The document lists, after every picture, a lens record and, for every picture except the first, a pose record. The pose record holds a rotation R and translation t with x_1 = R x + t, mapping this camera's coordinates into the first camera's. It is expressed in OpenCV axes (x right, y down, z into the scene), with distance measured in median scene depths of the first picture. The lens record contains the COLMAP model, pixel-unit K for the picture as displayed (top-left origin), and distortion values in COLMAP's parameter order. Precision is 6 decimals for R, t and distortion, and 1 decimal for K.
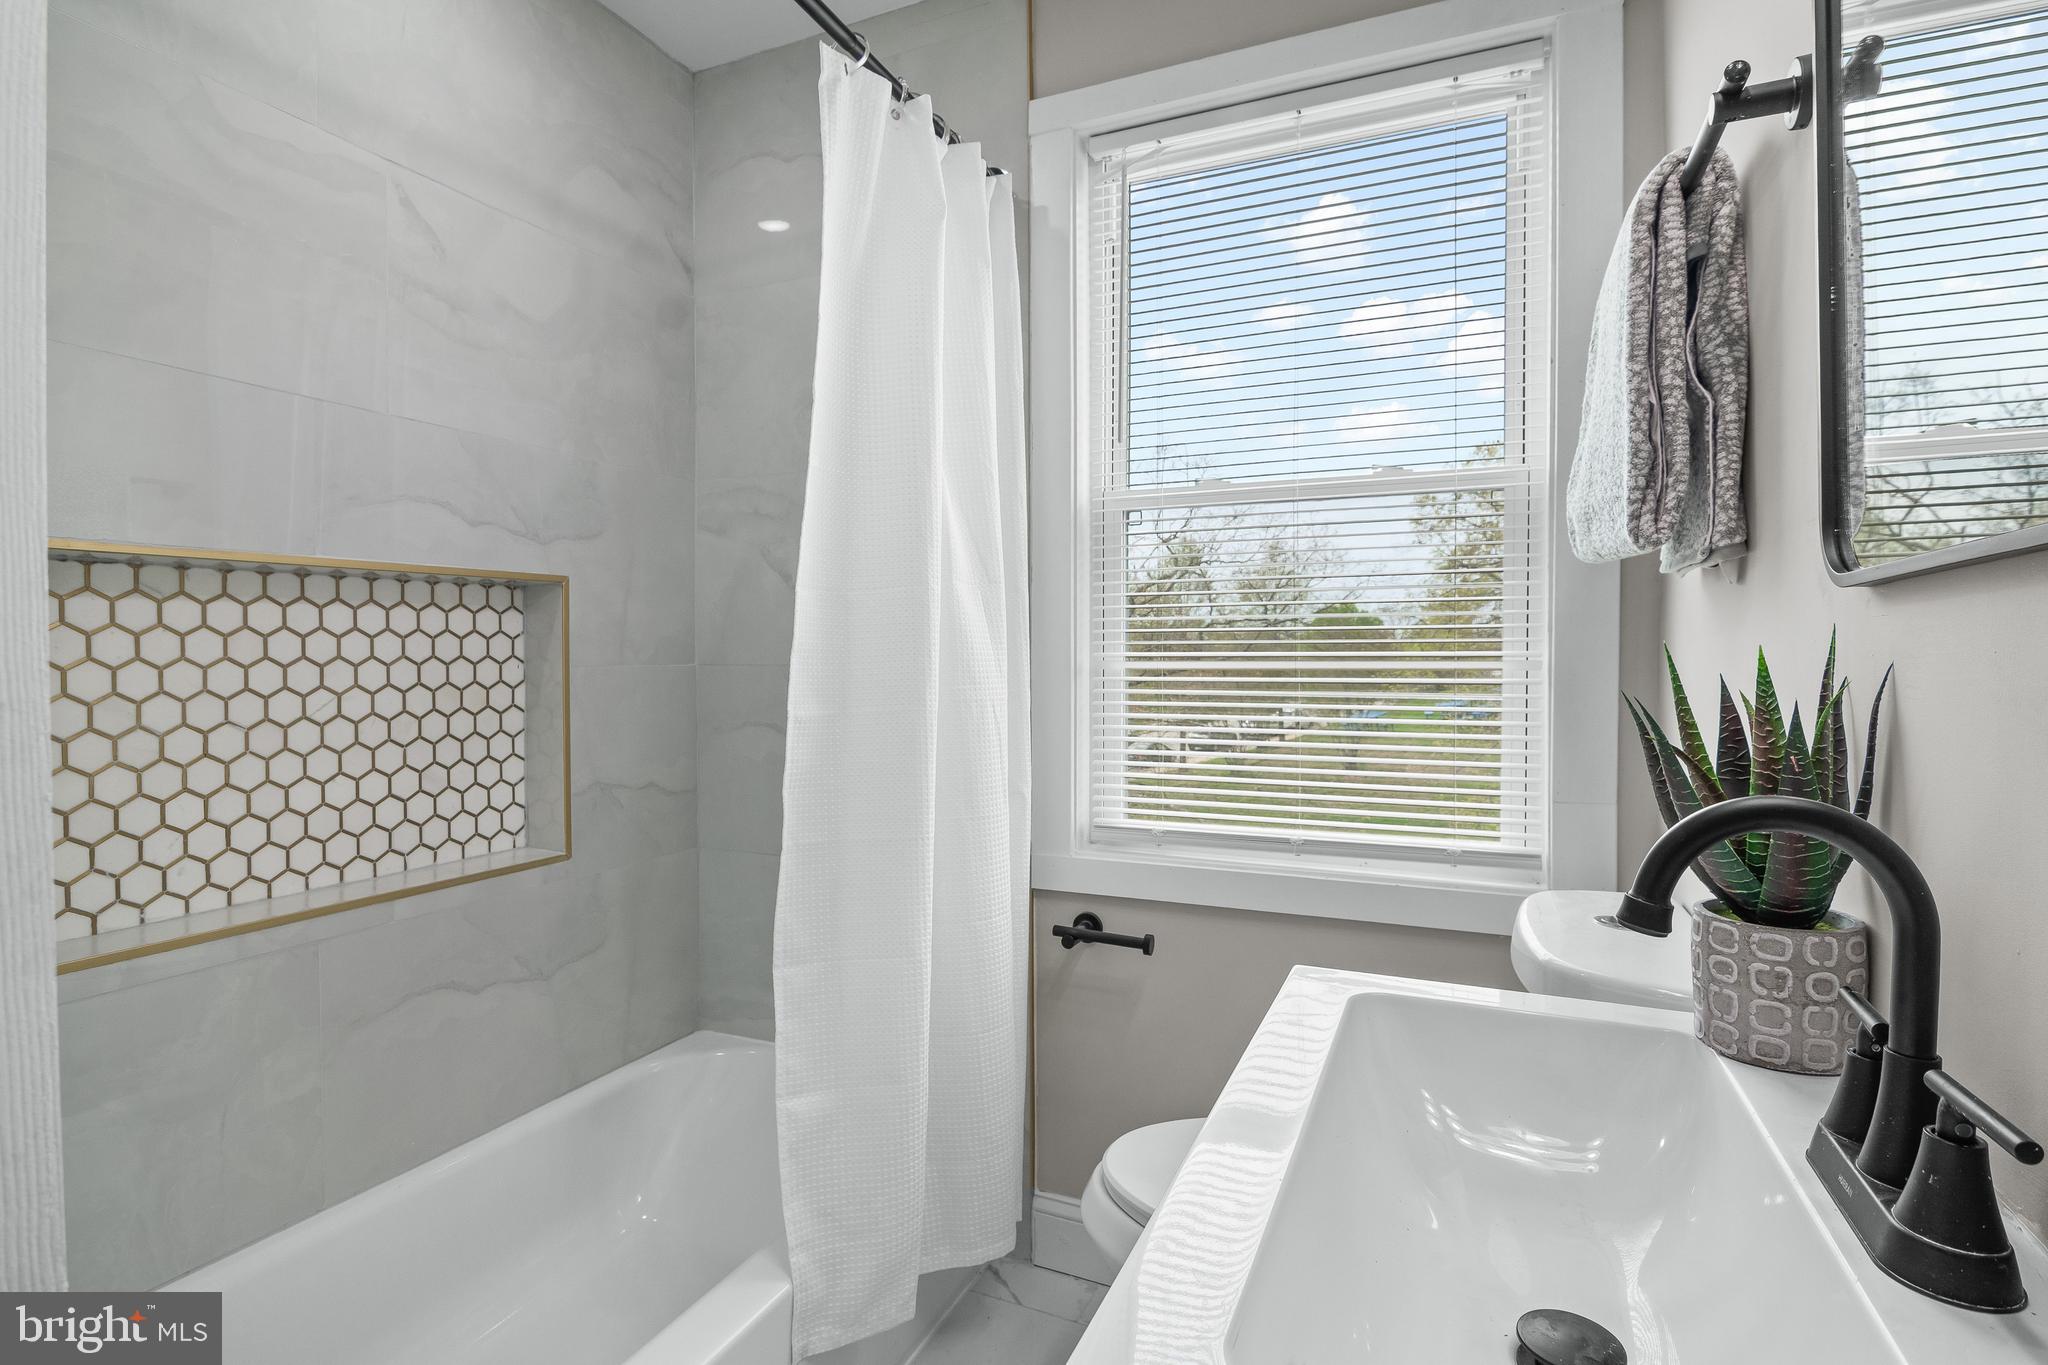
lens RADIAL K [[1007.8, 0, 1024.7], [0, 1007.8, 669.7], [0, 0, 1]] dist [-0.010699, -0.001579]
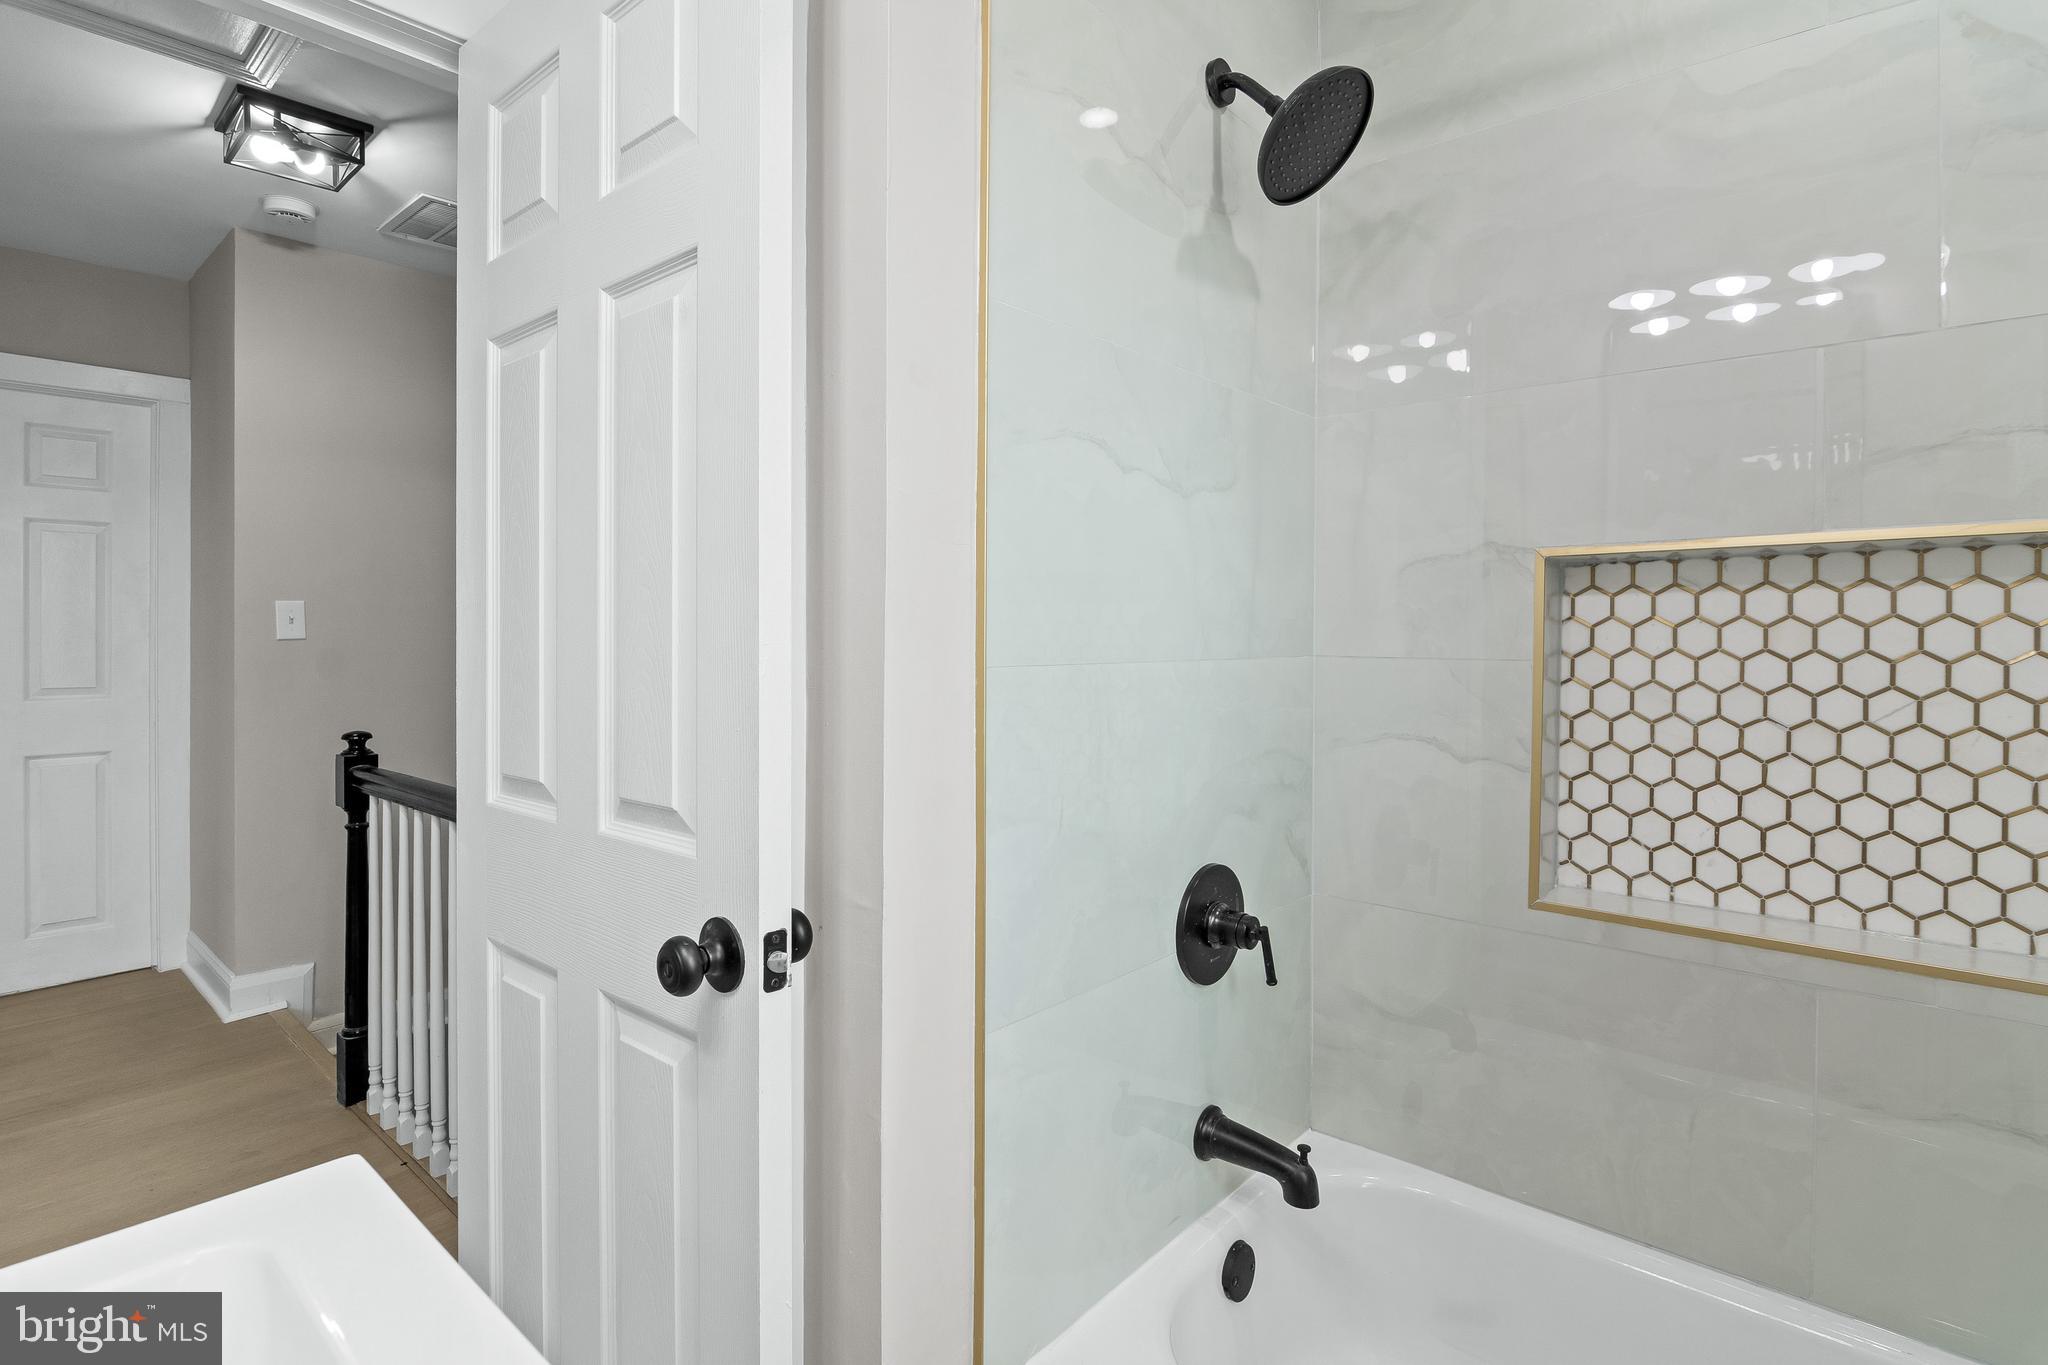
lens RADIAL K [[1007.8, 0, 1051.4], [0, 1007.8, 643.1], [0, 0, 1]] dist [-0.010699, -0.001579]
pose [[-0.297483, 0.004736, -0.954715, 0.299316], [-0.021913, 0.999690, 0.011788, -0.014732], [0.954476, 0.024427, -0.297287, 0.639915]]
